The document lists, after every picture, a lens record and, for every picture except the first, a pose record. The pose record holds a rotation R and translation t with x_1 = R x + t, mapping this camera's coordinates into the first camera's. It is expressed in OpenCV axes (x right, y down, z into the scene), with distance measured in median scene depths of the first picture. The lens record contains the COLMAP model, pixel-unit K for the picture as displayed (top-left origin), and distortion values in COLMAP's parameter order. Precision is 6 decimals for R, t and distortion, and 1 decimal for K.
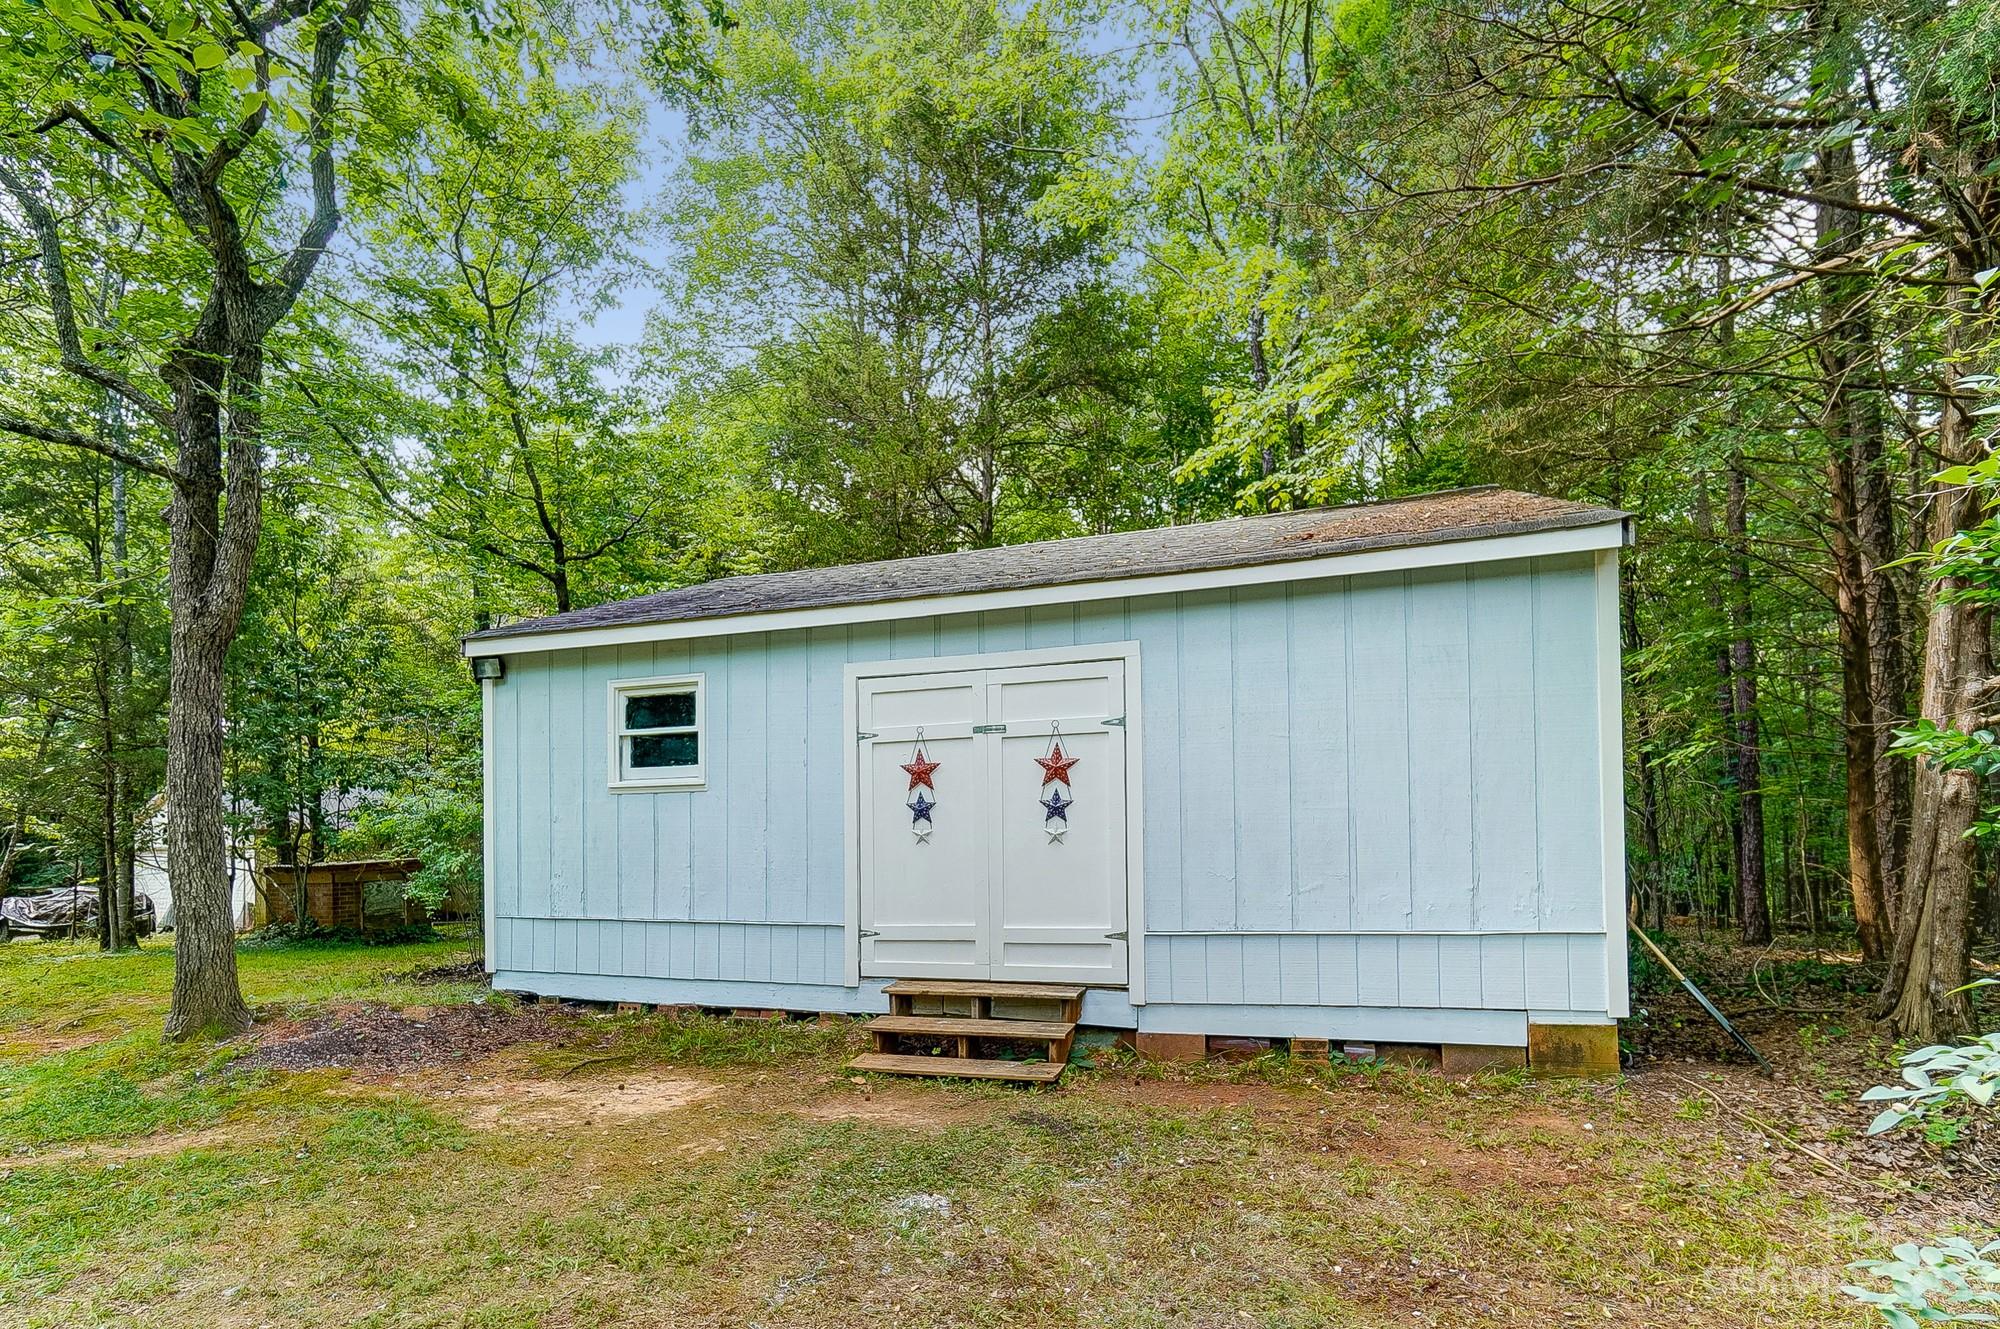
lens RADIAL K [[973.6, 0, 1000.0], [0, 973.6, 664.5], [0, 0, 1]] dist [-0.022861, 0.017227]
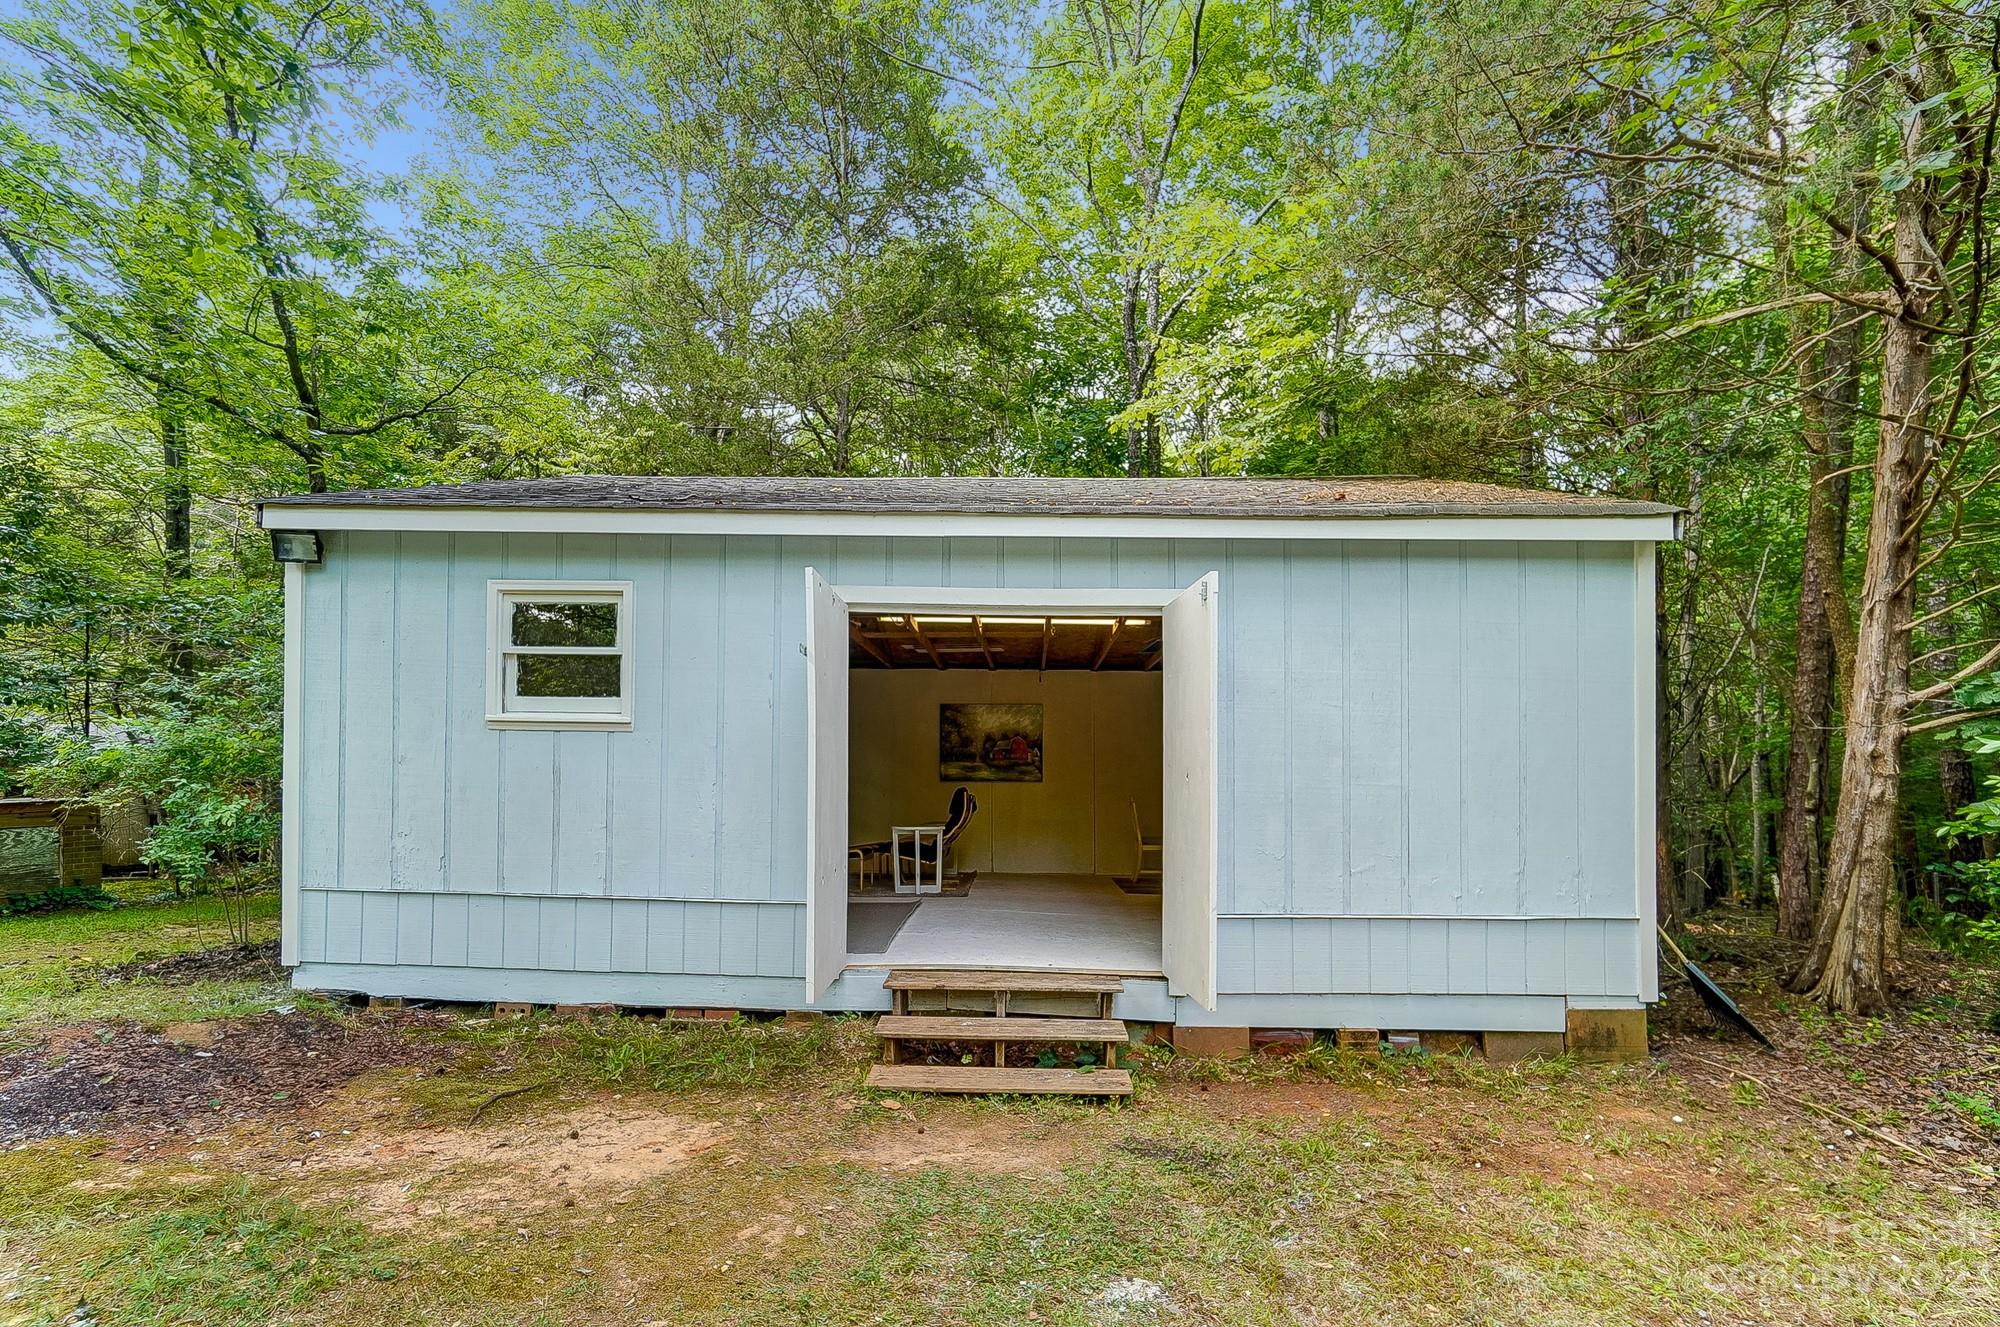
lens RADIAL K [[936.5, 0, 1000.0], [0, 936.5, 663.5], [0, 0, 1]] dist [-0.017702, 0.015231]
pose [[0.957214, 0.072143, 0.280243, -0.276153], [-0.083263, 0.996135, 0.027960, 0.035170], [-0.277143, -0.050098, 0.959522, 0.234097]]
